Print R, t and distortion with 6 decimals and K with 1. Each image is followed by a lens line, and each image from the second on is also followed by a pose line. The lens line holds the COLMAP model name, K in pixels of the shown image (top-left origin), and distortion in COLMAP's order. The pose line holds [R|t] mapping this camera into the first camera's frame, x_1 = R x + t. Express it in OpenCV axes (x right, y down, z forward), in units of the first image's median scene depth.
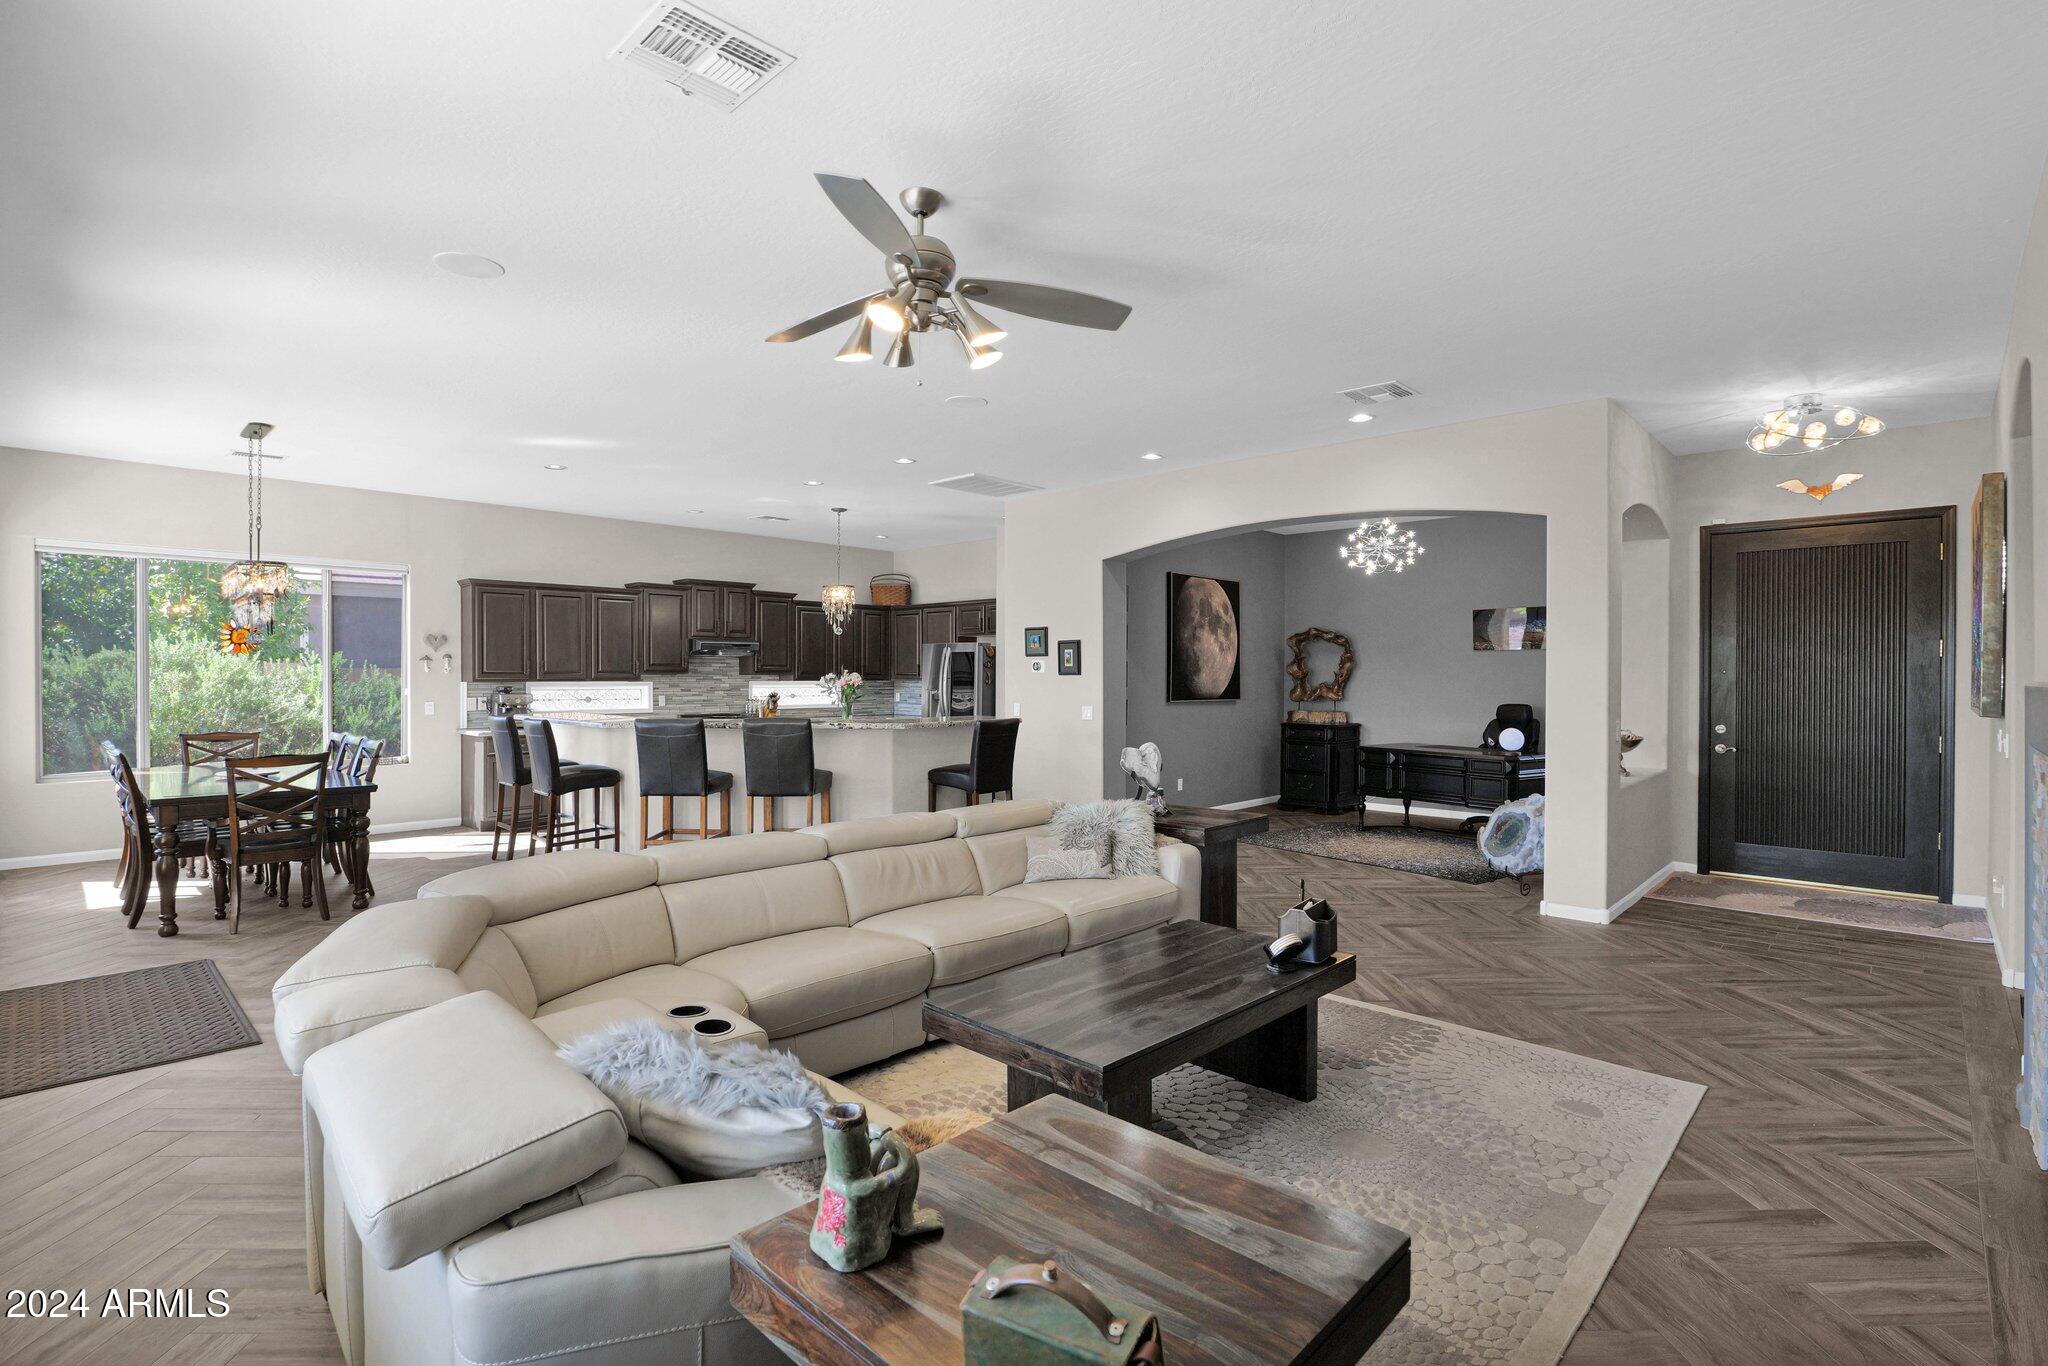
lens RADIAL K [[957.3, 0, 1033.9], [0, 957.3, 676.2], [0, 0, 1]] dist [-0.016006, 0.001022]
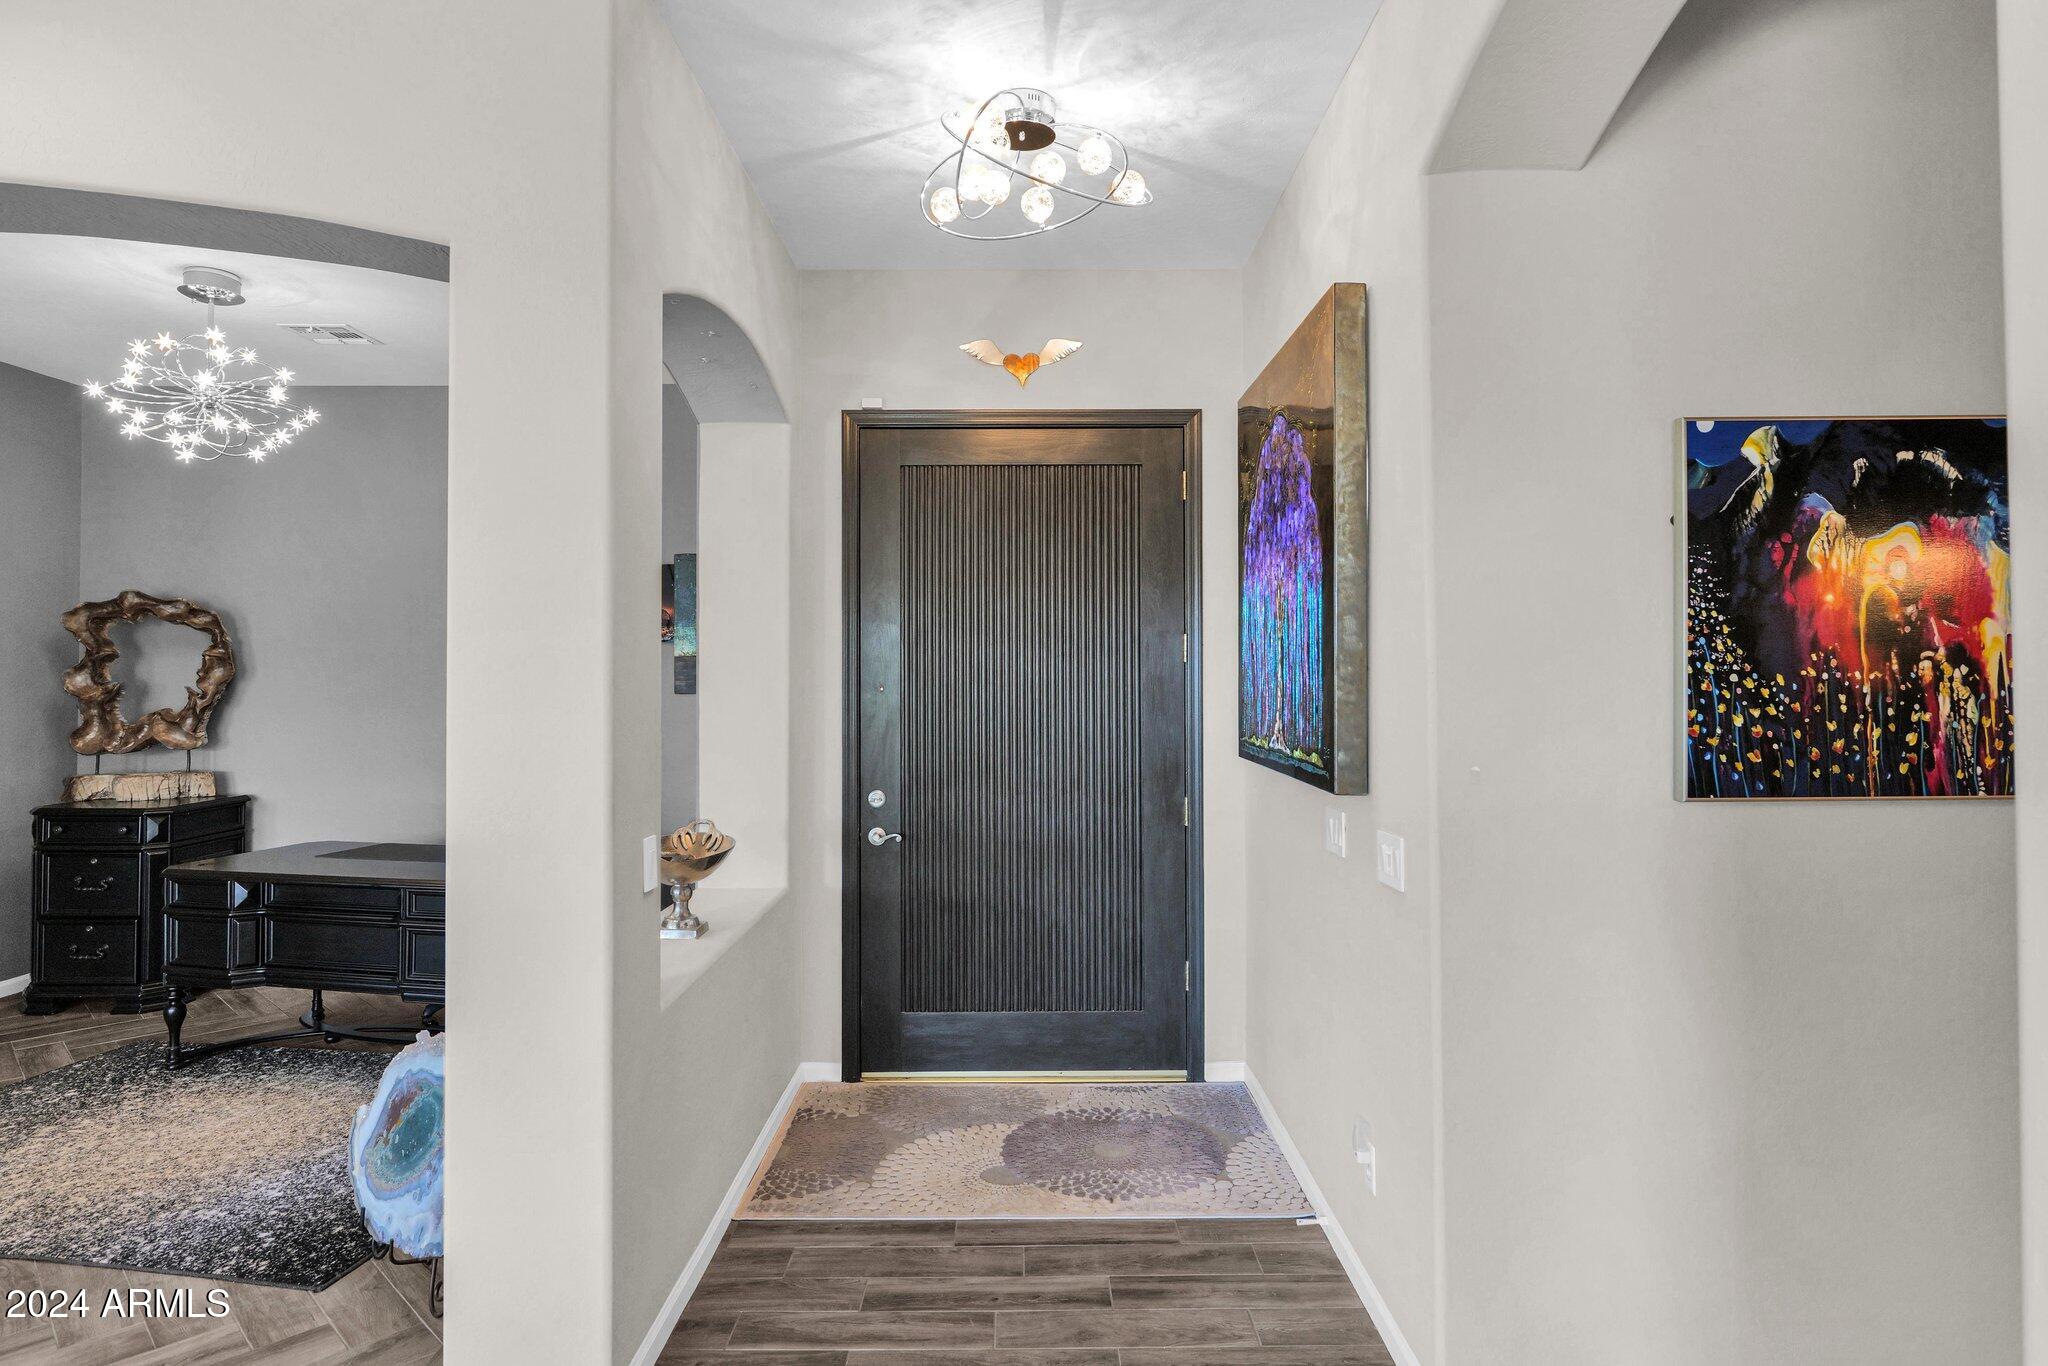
lens RADIAL K [[1175.3, 0, 1020.9], [0, 1175.3, 669.5], [0, 0, 1]] dist [0.001515, 0.000417]
pose [[0.731201, -0.002882, 0.682156, 0.343112], [0.006721, 0.999973, -0.002979, -0.013564], [-0.682129, 0.006763, 0.731200, 0.476584]]
